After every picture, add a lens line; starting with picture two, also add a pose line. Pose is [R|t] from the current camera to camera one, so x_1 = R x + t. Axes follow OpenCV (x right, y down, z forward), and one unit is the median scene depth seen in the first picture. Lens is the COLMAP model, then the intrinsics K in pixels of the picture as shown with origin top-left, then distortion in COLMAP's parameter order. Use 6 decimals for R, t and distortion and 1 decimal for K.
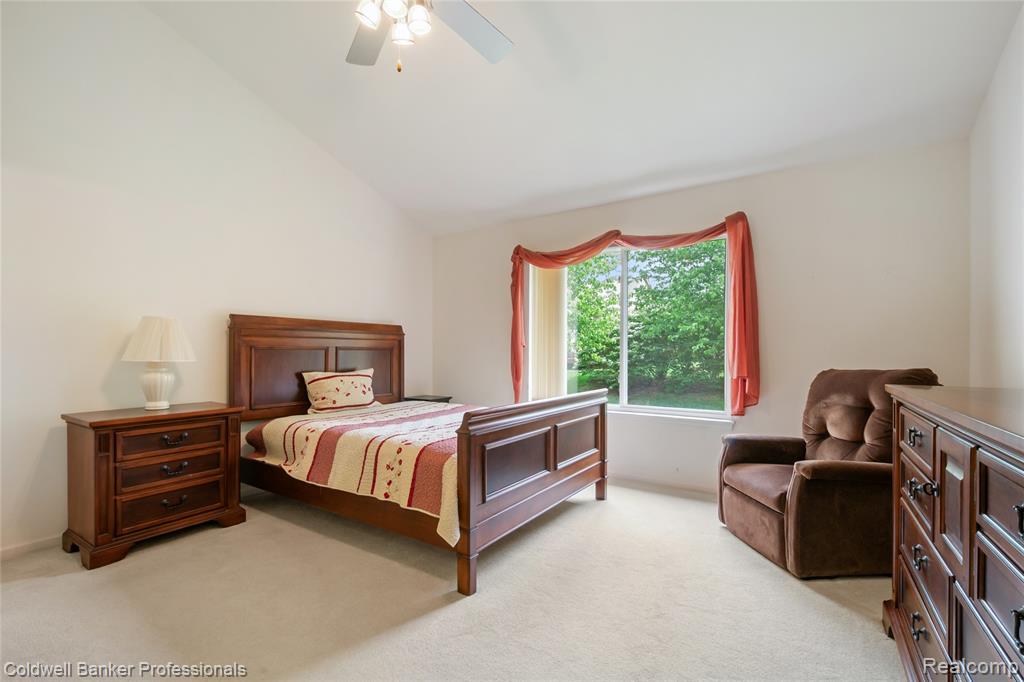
lens RADIAL K [[440.4, 0, 505.0], [0, 440.4, 355.4], [0, 0, 1]] dist [-0.001302, -0.000089]
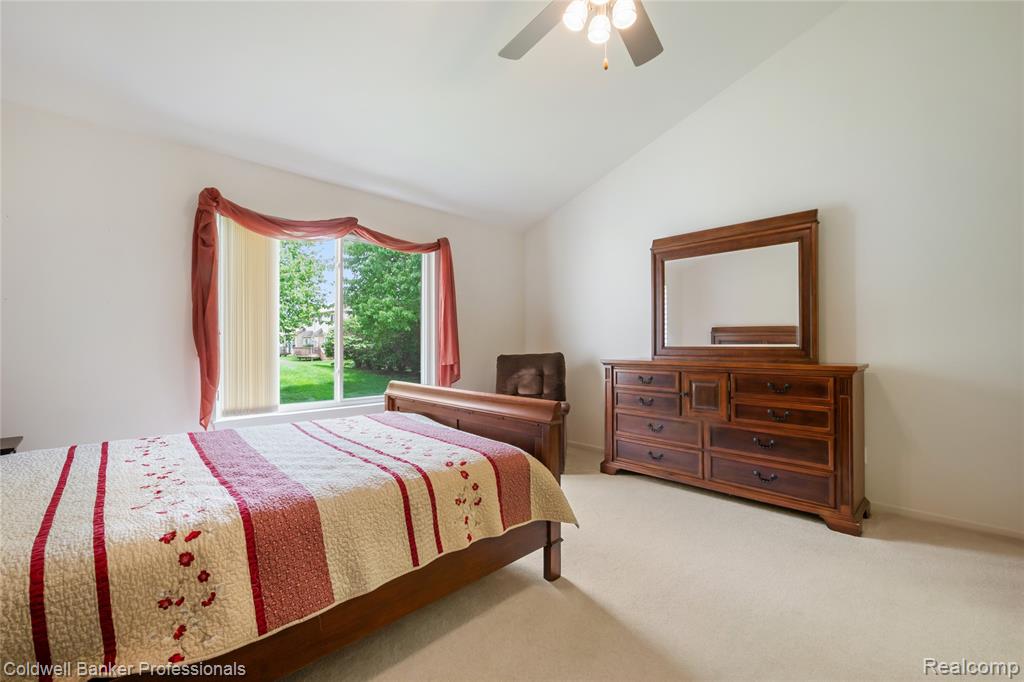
lens RADIAL K [[428.3, 0, 509.2], [0, 428.3, 342.7], [0, 0, 1]] dist [-0.002353, -0.000107]
pose [[0.218141, -0.000533, 0.975917, -0.871771], [0.011589, 0.999931, -0.002044, -0.010495], [-0.975848, 0.011756, 0.218132, 0.695594]]
